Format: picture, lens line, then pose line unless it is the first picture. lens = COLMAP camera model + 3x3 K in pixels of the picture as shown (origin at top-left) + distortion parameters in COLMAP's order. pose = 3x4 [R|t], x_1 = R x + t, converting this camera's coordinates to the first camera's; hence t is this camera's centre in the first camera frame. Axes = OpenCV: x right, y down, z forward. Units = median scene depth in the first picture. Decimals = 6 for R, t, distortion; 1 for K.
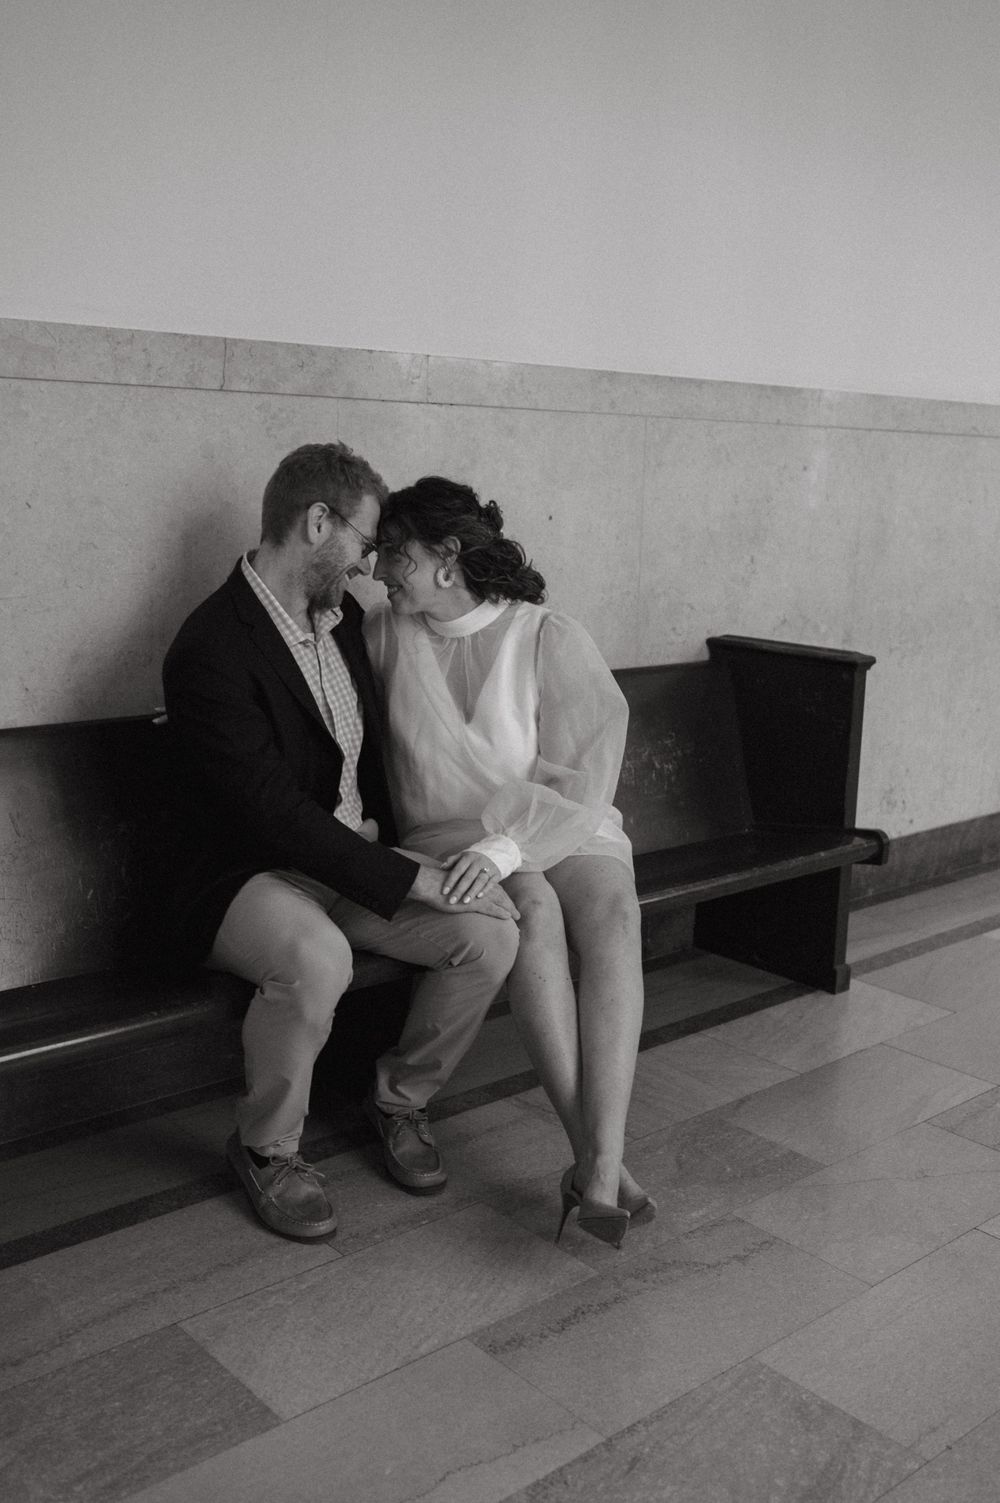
lens RADIAL K [[1480.5, 0, 498.7], [0, 1480.5, 742.7], [0, 0, 1]] dist [-0.011110, 0.000000]
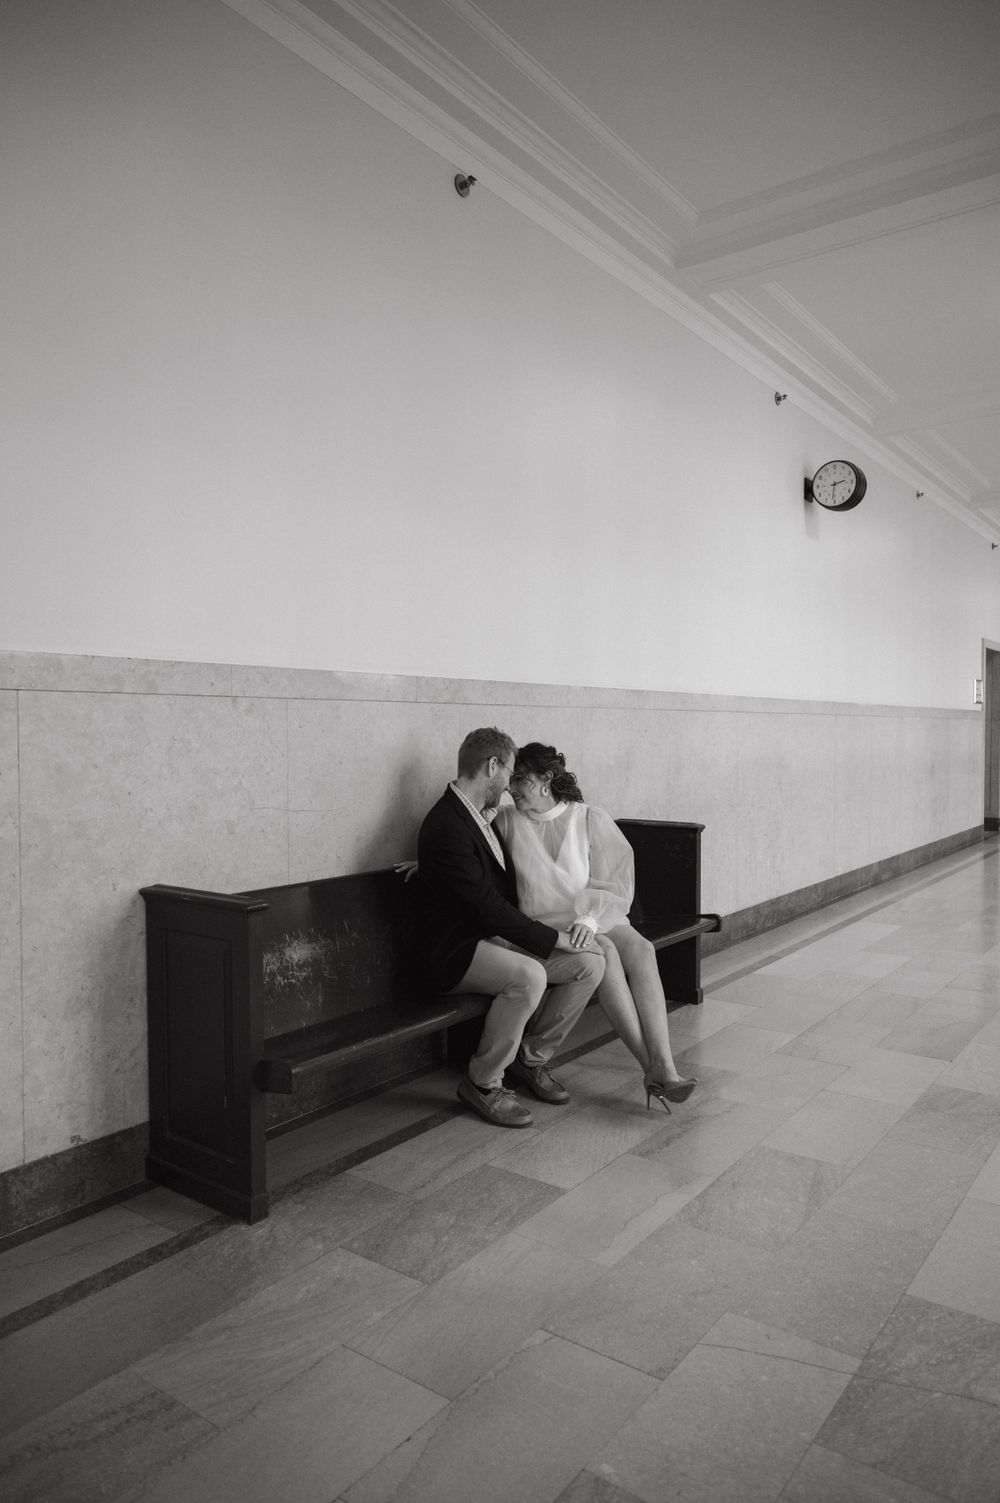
lens RADIAL K [[1019.8, 0, 504.8], [0, 1019.8, 763.0], [0, 0, 1]] dist [0.012036, -0.007694]
pose [[0.975150, -0.033867, 0.218942, -0.401141], [0.065597, 0.988072, -0.139326, 0.042901], [-0.211612, 0.150225, 0.965739, -0.354454]]
